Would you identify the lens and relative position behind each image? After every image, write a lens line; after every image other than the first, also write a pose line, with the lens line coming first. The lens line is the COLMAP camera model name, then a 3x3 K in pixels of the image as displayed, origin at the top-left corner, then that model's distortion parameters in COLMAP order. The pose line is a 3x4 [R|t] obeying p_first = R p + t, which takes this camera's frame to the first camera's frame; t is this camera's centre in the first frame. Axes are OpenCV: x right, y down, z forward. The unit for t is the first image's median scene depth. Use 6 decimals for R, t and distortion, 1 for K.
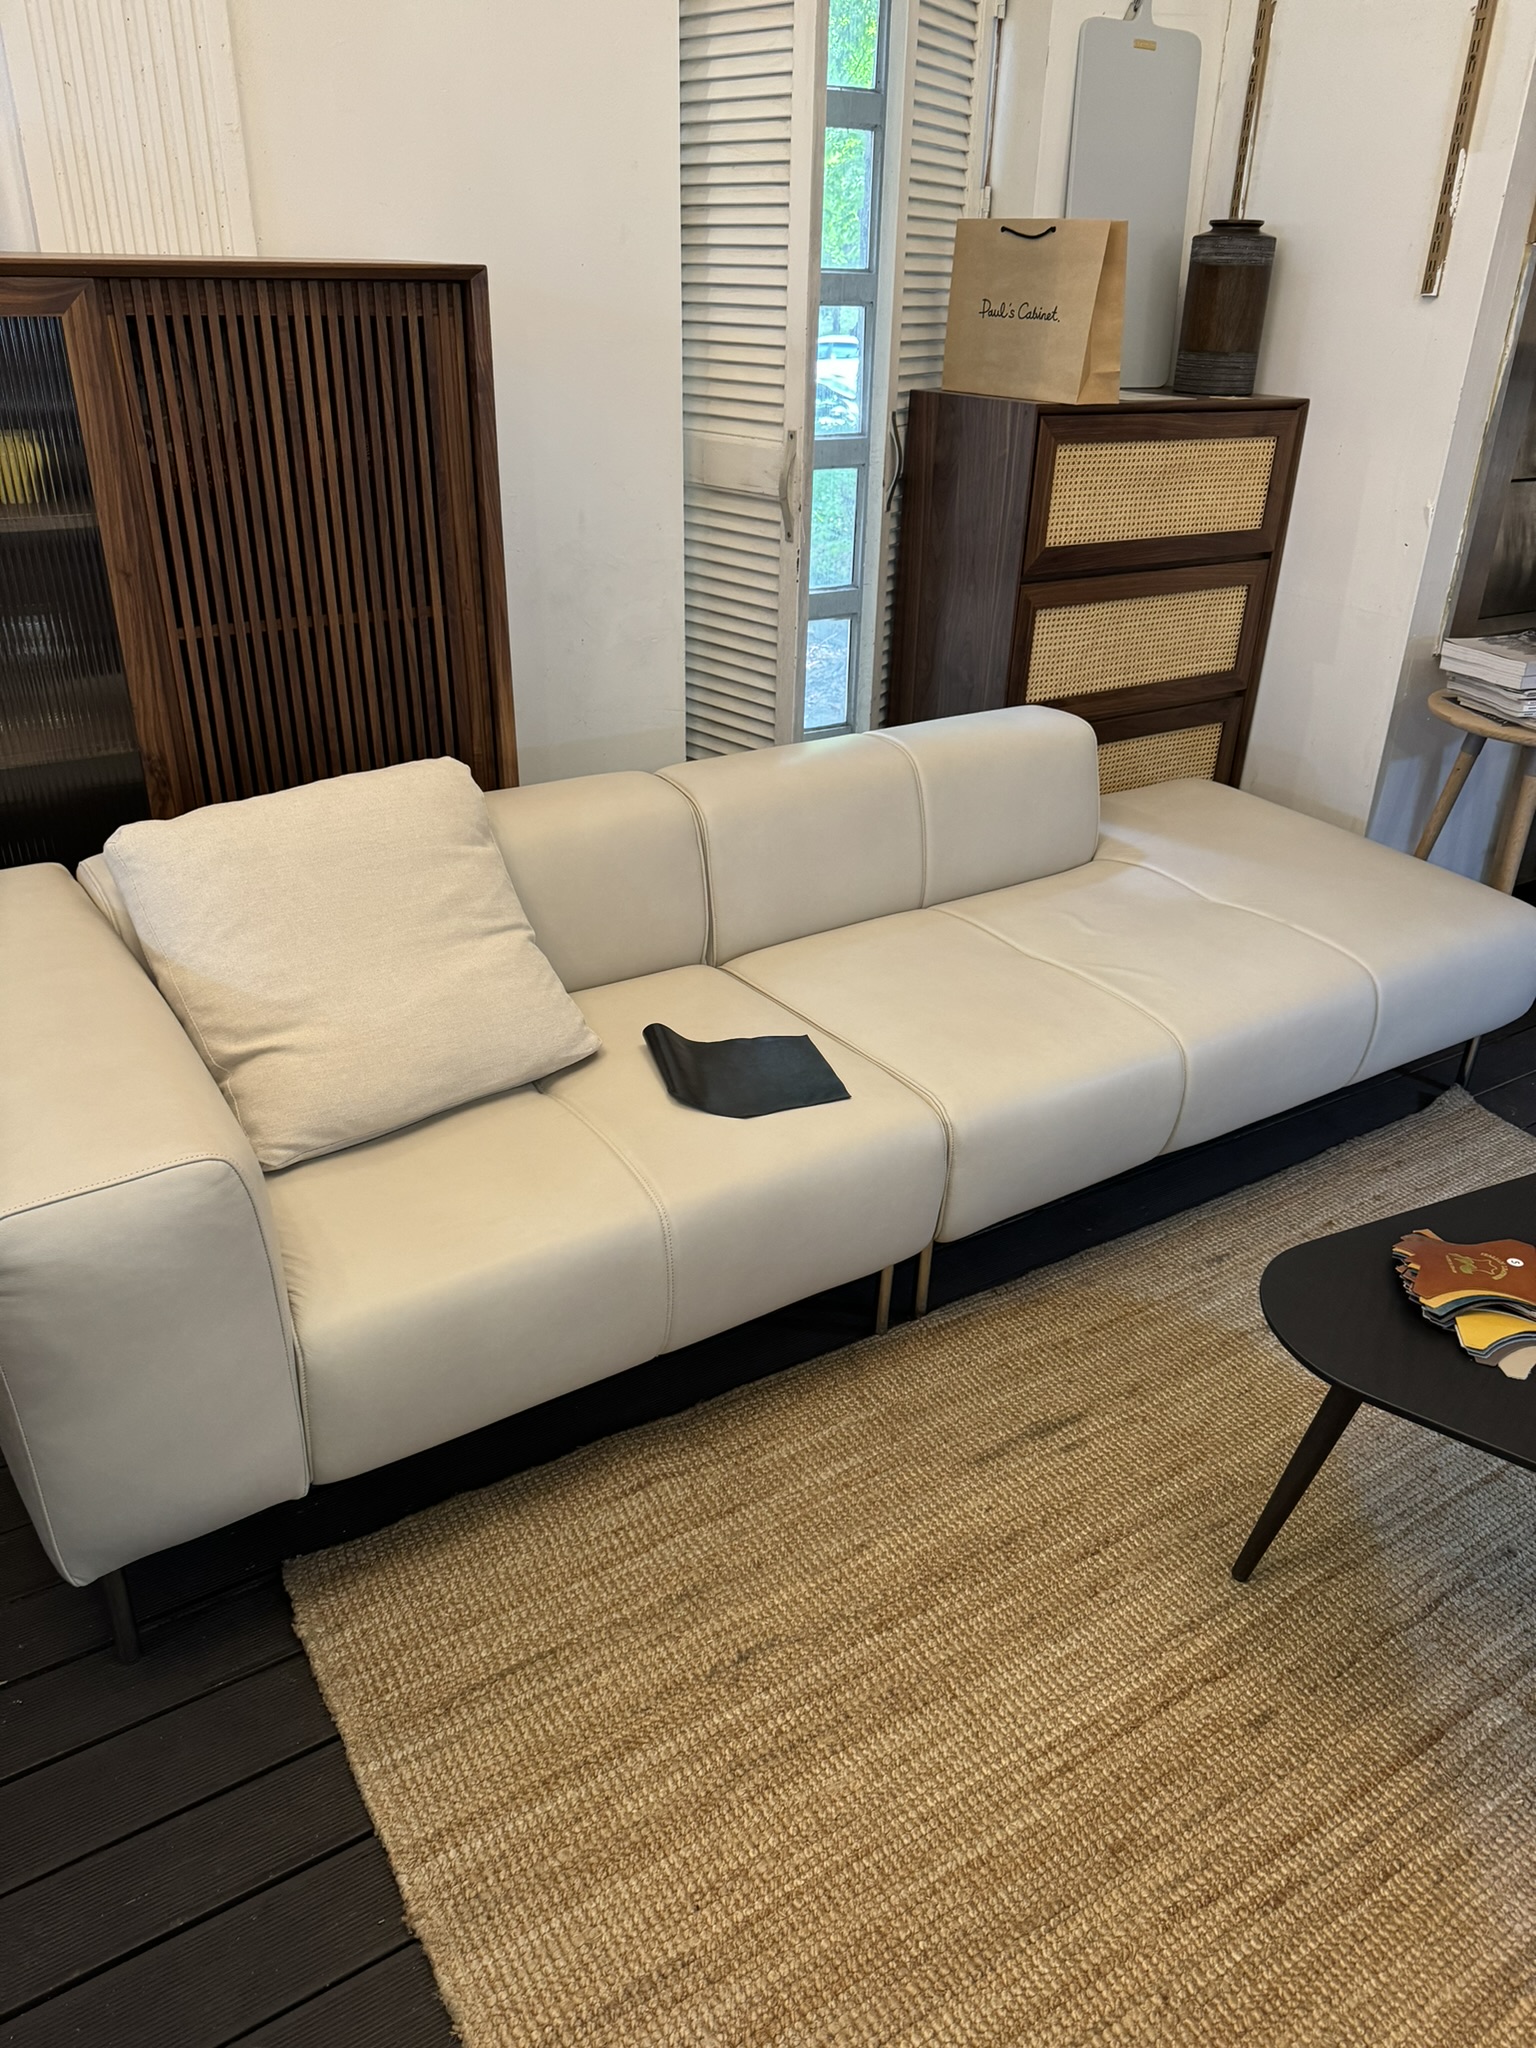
lens RADIAL K [[1439.4, 0, 768.0], [0, 1439.4, 1024.0], [0, 0, 1]] dist [0.048305, -0.072088]
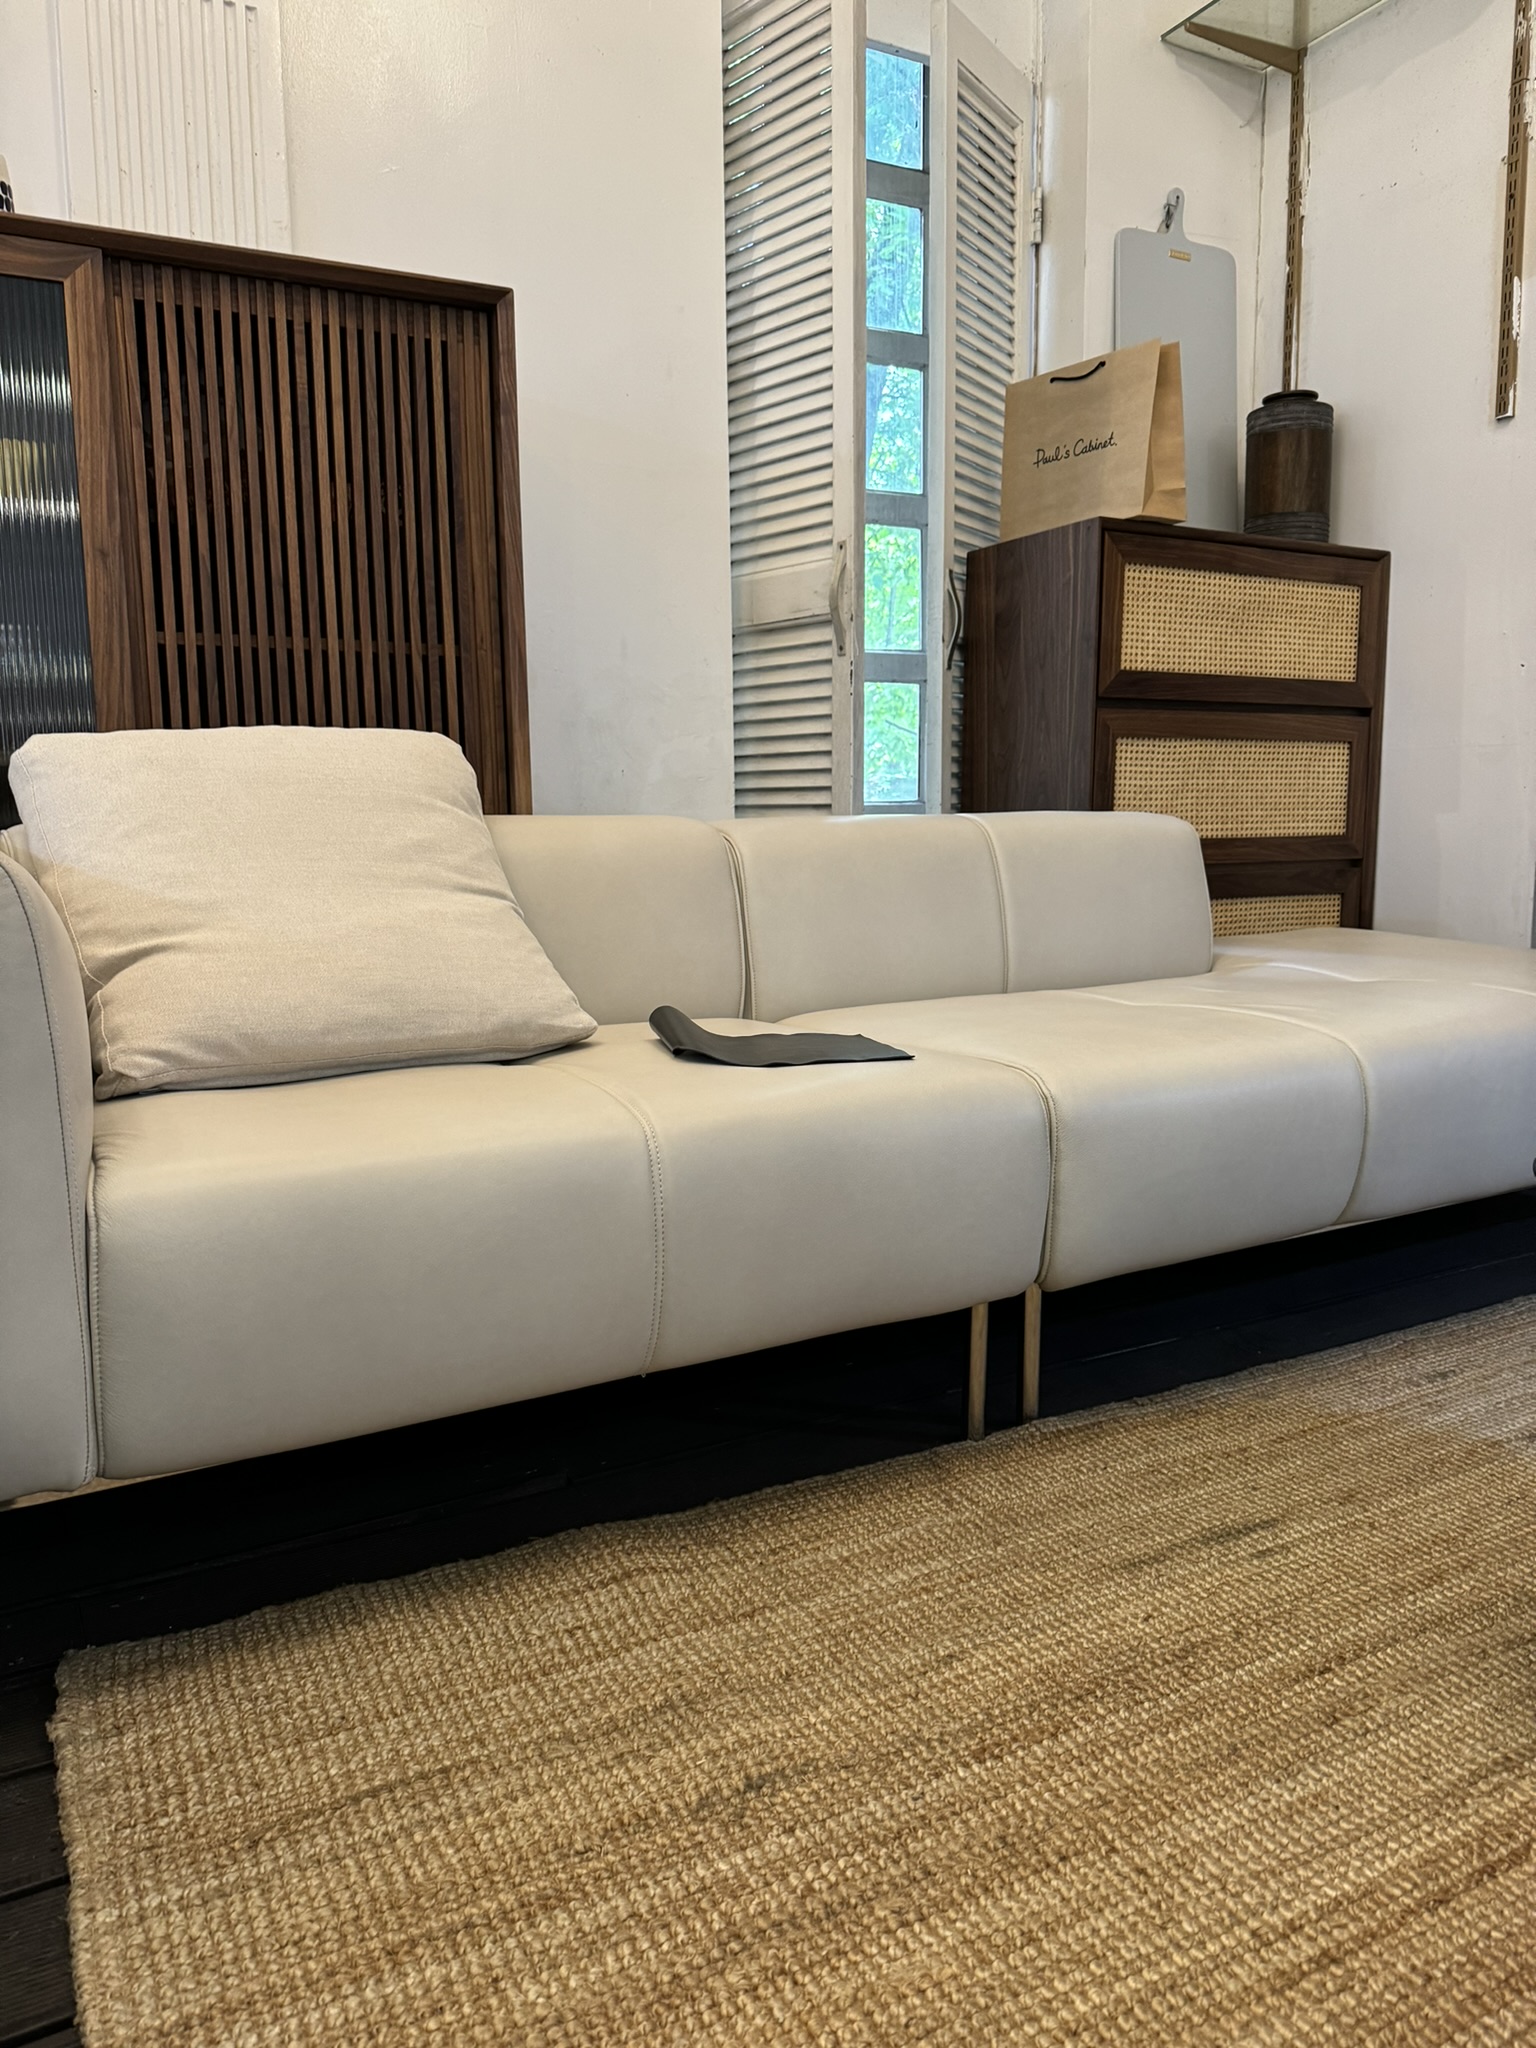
lens RADIAL K [[1448.7, 0, 758.7], [0, 1448.7, 1023.9], [0, 0, 1]] dist [0.003491, -0.008099]
pose [[0.997293, -0.023257, -0.069752, 0.028769], [-0.001089, 0.943883, -0.330280, 0.281082], [0.073519, 0.329462, 0.941302, 0.273594]]
